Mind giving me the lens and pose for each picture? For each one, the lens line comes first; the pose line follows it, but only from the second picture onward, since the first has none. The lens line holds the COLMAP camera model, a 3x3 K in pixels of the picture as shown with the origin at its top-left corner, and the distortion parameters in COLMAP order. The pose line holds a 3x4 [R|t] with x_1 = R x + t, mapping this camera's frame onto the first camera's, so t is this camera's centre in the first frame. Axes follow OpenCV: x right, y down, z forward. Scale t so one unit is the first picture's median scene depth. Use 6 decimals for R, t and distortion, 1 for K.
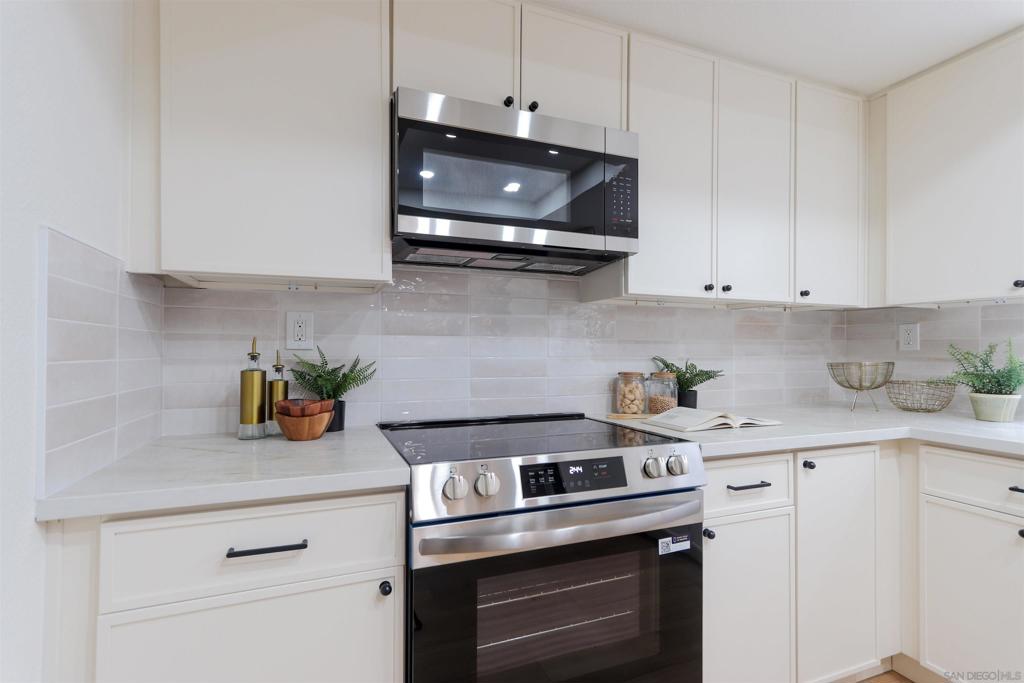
lens RADIAL K [[474.9, 0, 517.2], [0, 474.9, 349.0], [0, 0, 1]] dist [0.007713, -0.003008]
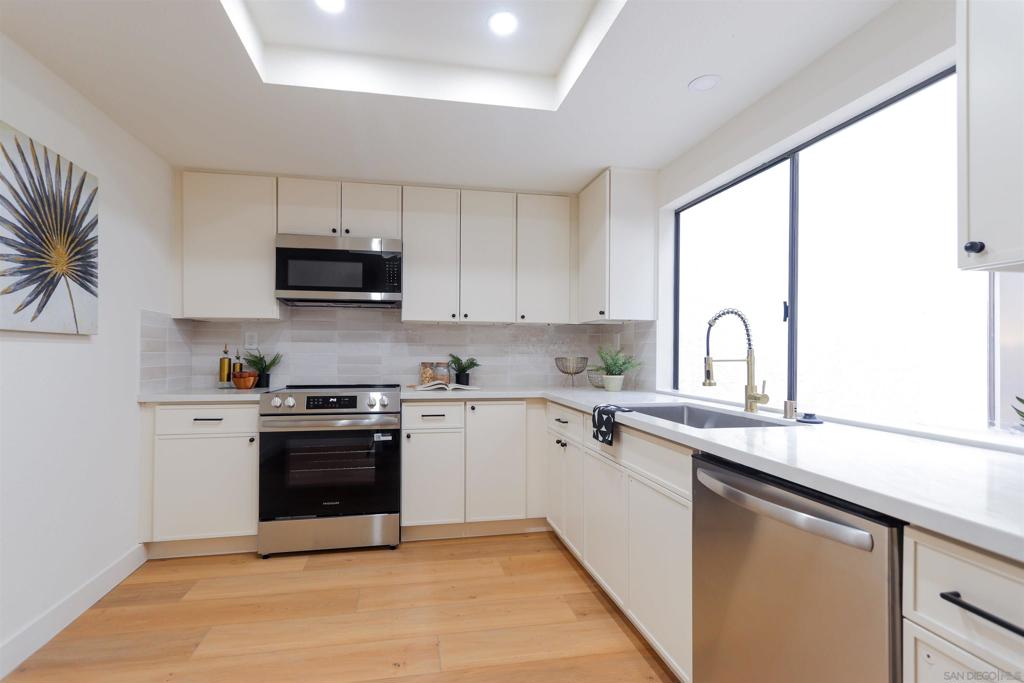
lens RADIAL K [[474.9, 0, 485.6], [0, 474.9, 351.3], [0, 0, 1]] dist [0.007713, -0.003008]
pose [[0.978171, 0.001231, -0.207796, 1.011112], [-0.001425, 0.999999, -0.000782, 0.010478], [0.207794, 0.001061, 0.978172, -0.855842]]
